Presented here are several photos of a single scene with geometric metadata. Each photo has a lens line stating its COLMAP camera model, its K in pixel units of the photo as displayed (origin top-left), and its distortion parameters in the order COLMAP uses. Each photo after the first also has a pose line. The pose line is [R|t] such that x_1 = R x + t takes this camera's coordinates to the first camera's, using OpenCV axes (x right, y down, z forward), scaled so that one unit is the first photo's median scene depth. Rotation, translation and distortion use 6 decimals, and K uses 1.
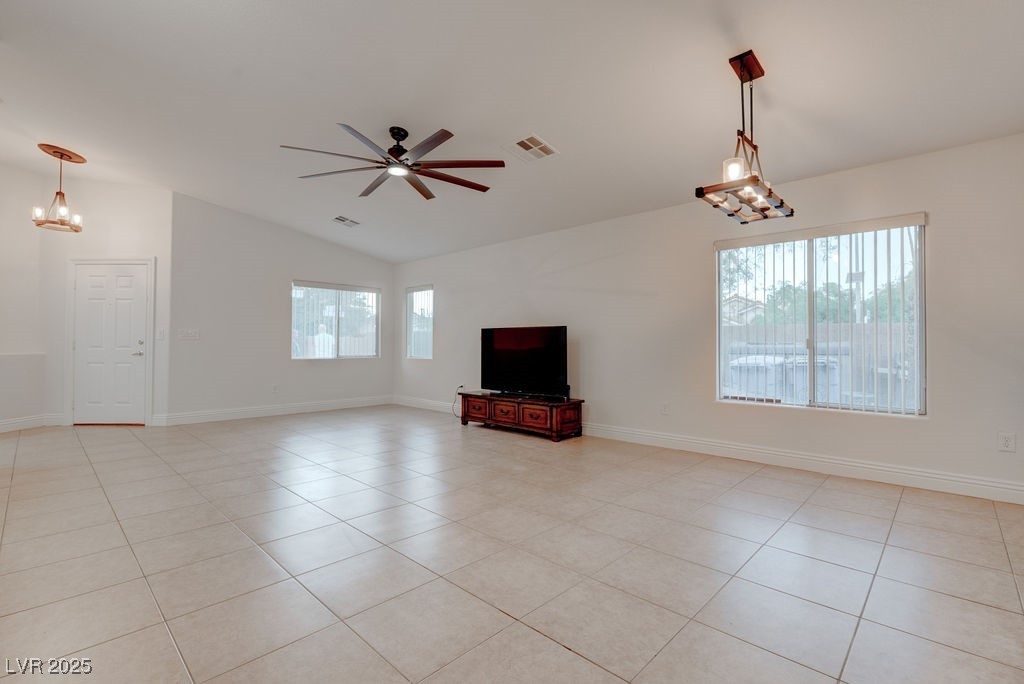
lens RADIAL K [[462.5, 0, 517.3], [0, 462.5, 340.7], [0, 0, 1]] dist [-0.021494, 0.006279]
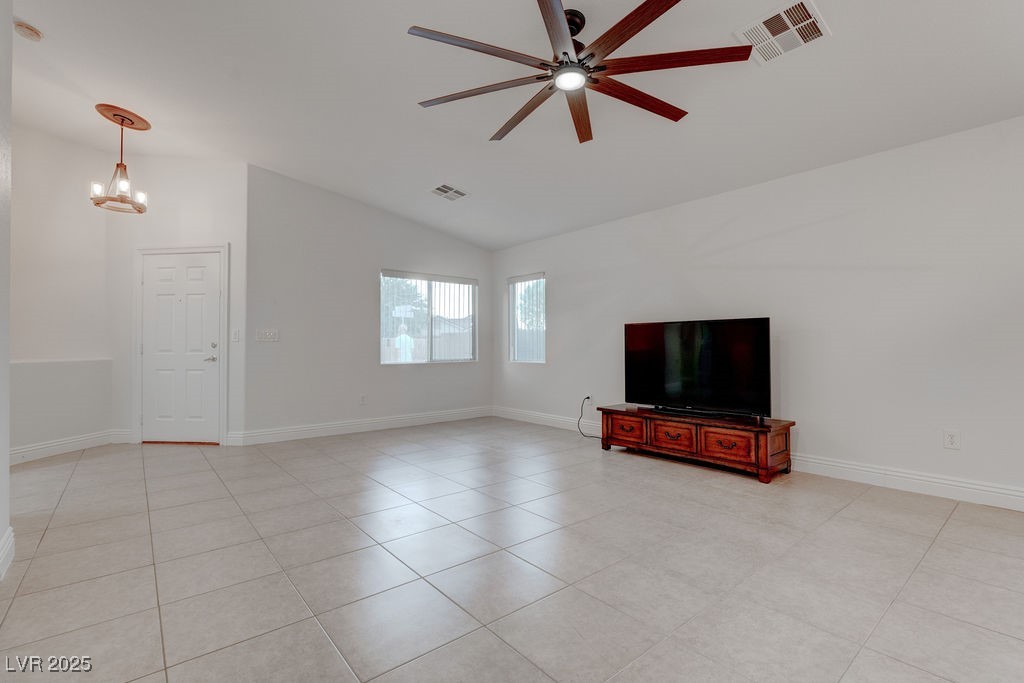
lens RADIAL K [[462.5, 0, 517.3], [0, 462.5, 340.2], [0, 0, 1]] dist [-0.021494, 0.006279]
pose [[0.993504, -0.009965, -0.113363, -0.184188], [0.009565, 0.999946, -0.004067, 0.002693], [0.113398, 0.002956, 0.993545, 0.239040]]
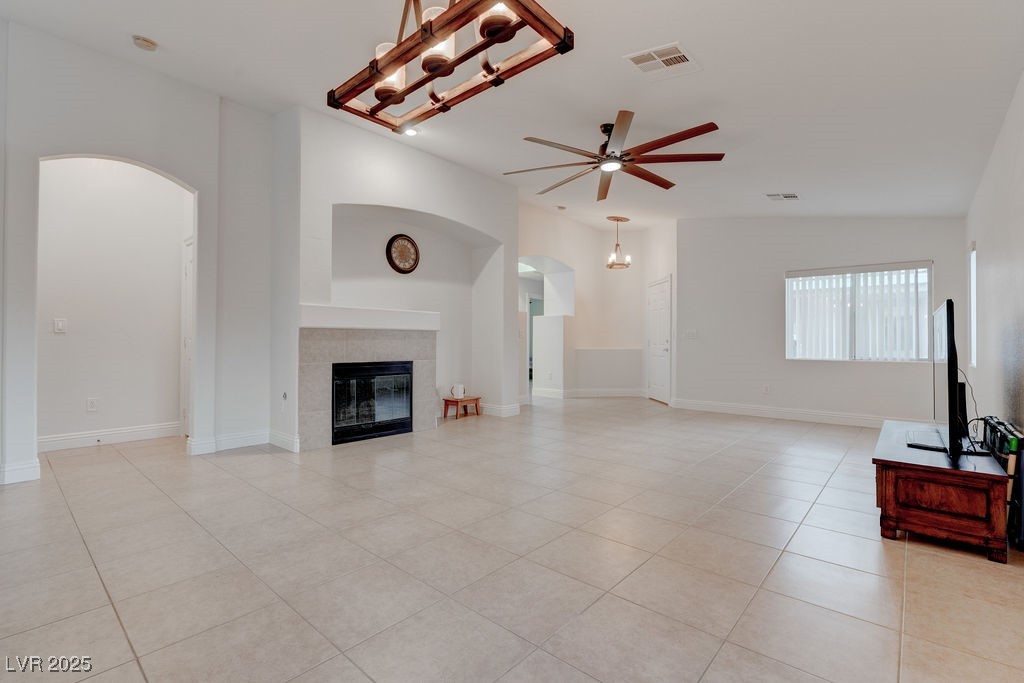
lens RADIAL K [[465.5, 0, 506.0], [0, 465.5, 345.1], [0, 0, 1]] dist [-0.024117, 0.012175]
pose [[0.036363, 0.002799, -0.999335, 0.504999], [0.006917, 0.999971, 0.003053, 0.007306], [0.999315, -0.007023, 0.036342, 0.513244]]
